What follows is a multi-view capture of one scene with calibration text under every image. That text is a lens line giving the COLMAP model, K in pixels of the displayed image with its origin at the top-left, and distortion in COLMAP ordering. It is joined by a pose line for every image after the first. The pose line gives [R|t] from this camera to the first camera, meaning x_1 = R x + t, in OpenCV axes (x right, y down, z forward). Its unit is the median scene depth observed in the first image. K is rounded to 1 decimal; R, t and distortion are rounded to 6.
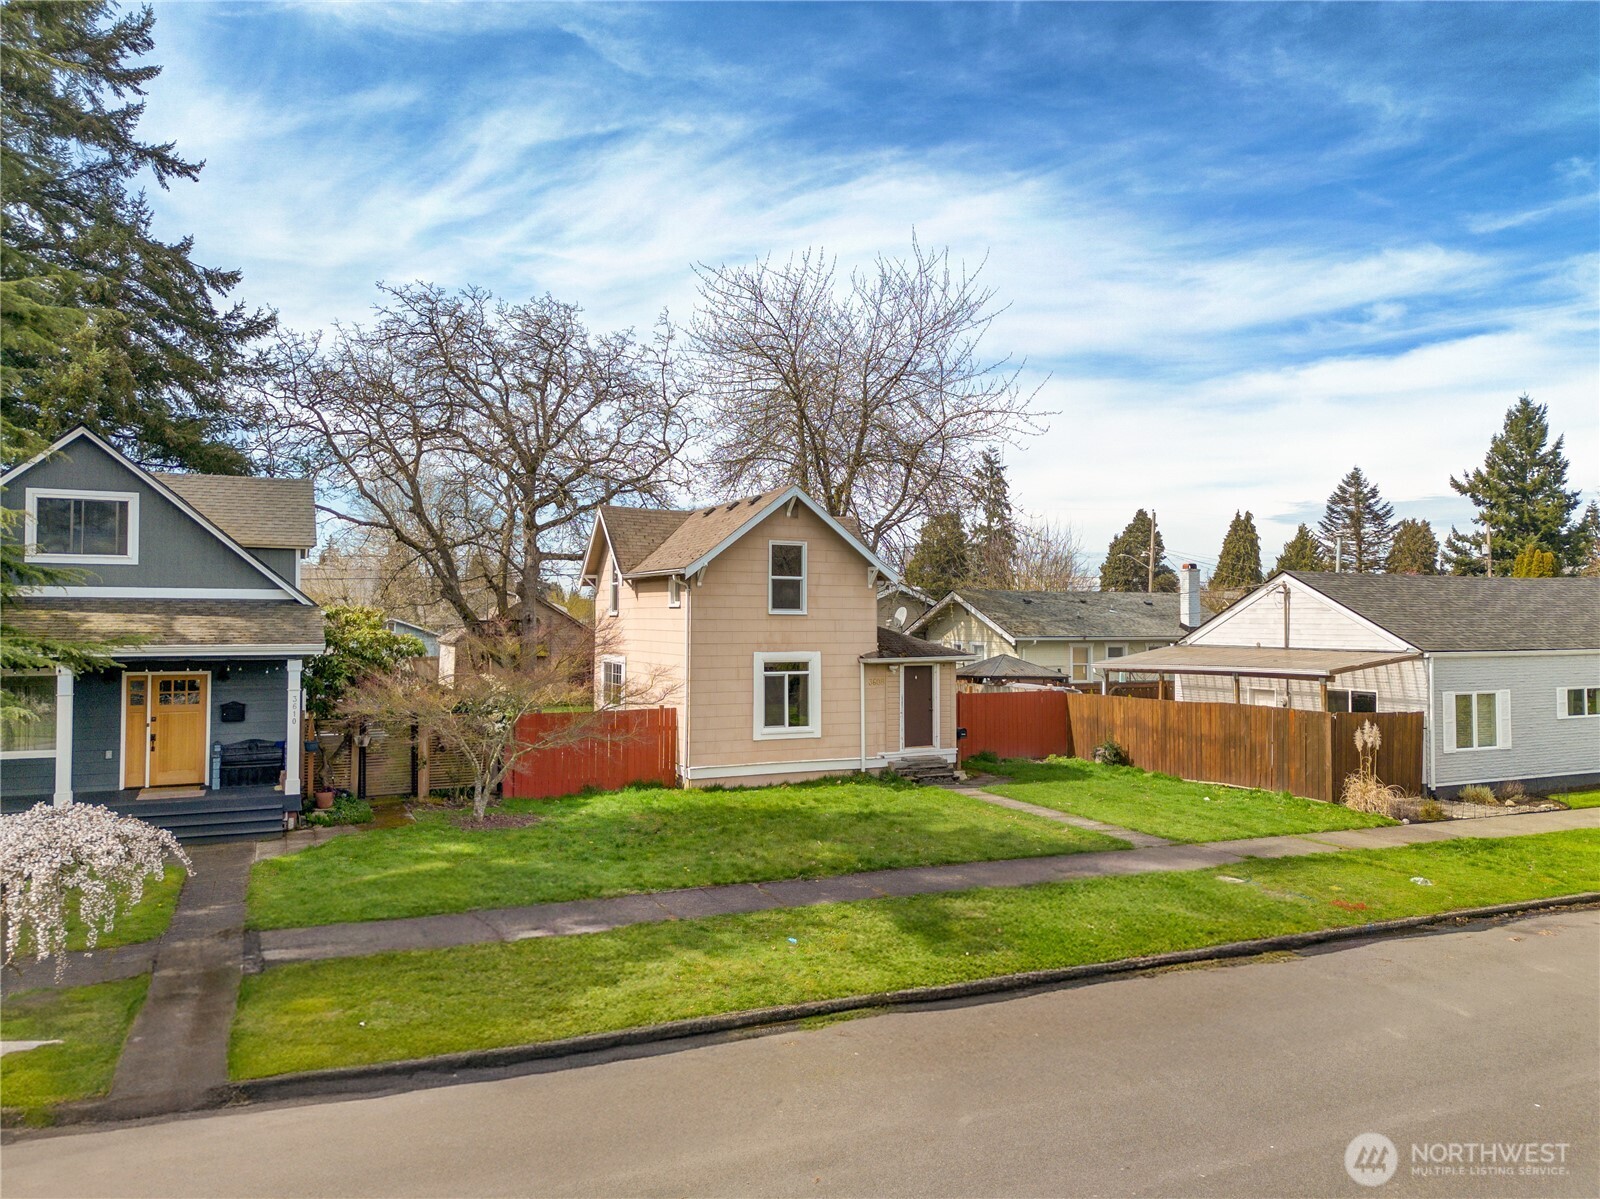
lens RADIAL K [[1104.9, 0, 800.0], [0, 1104.9, 599.5], [0, 0, 1]] dist [0.052534, -0.001788]
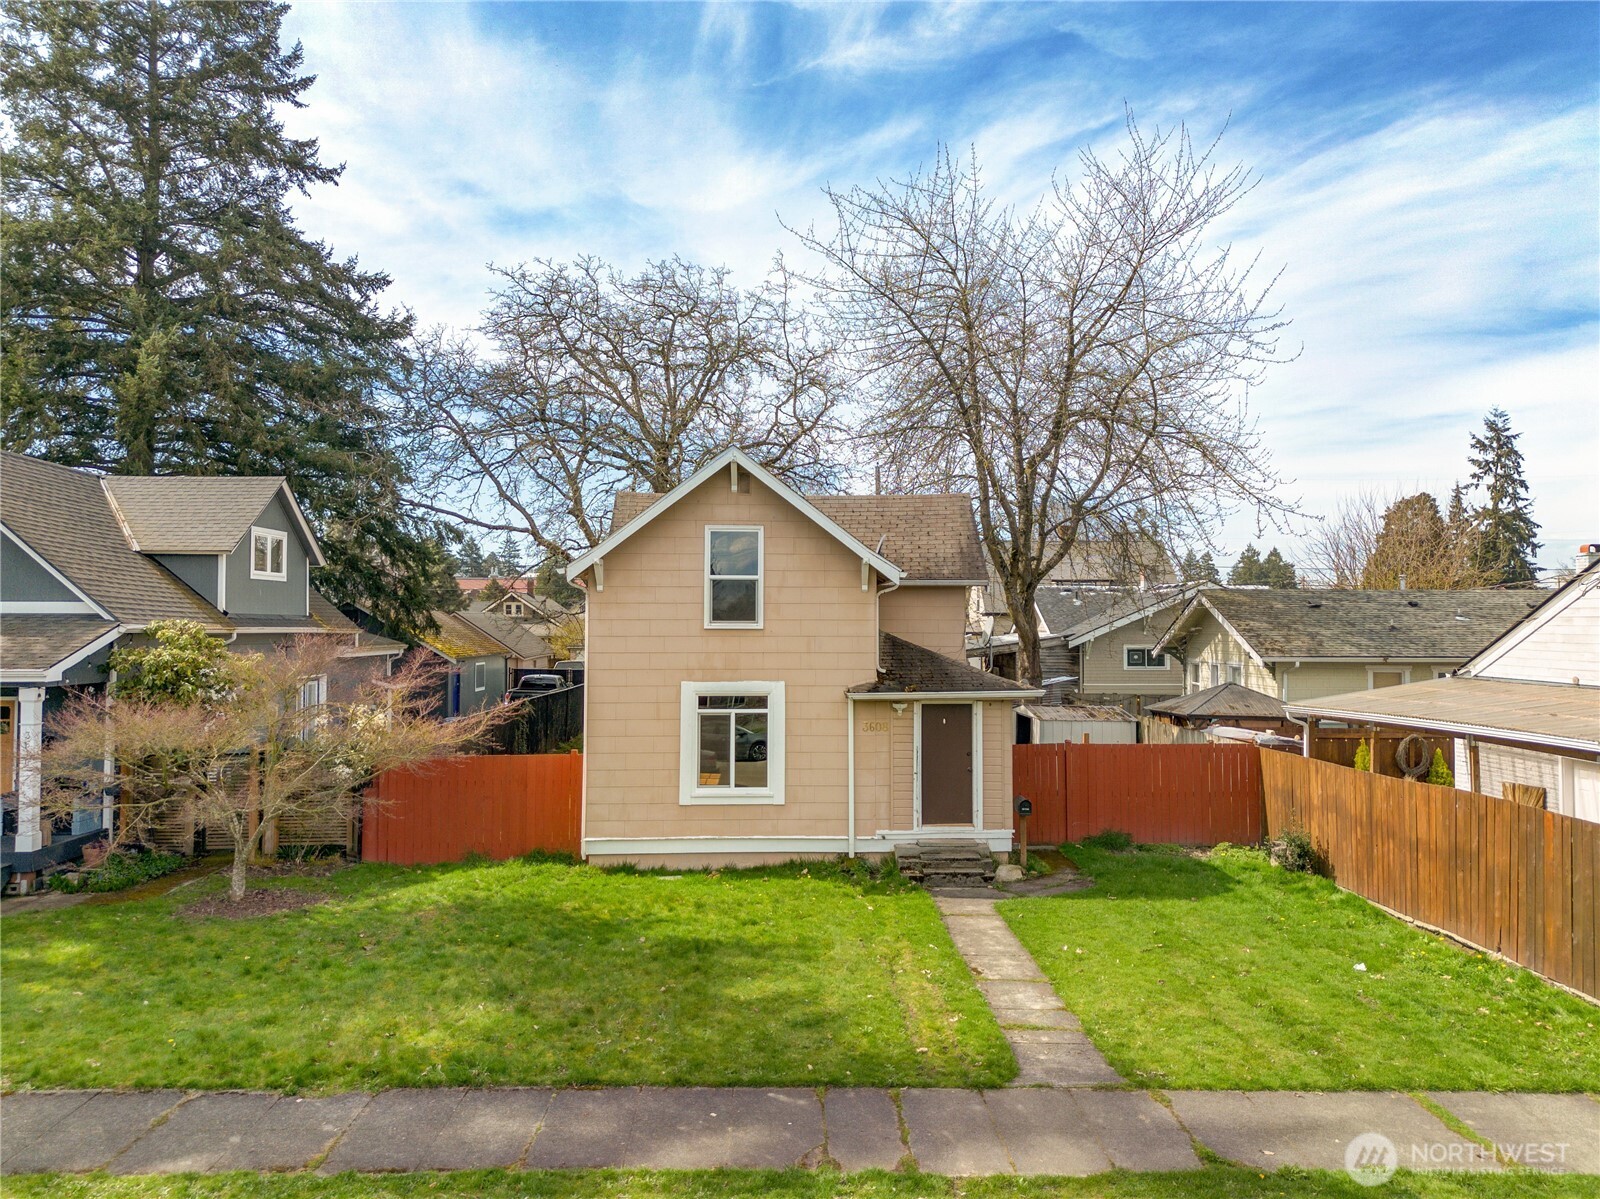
lens RADIAL K [[1127.9, 0, 797.4], [0, 1127.9, 593.6], [0, 0, 1]] dist [0.068967, -0.048813]
pose [[0.920685, -0.013127, -0.390086, 0.290649], [0.009412, 0.999890, -0.011433, -0.000350], [0.390193, 0.006855, 0.920707, 0.325186]]
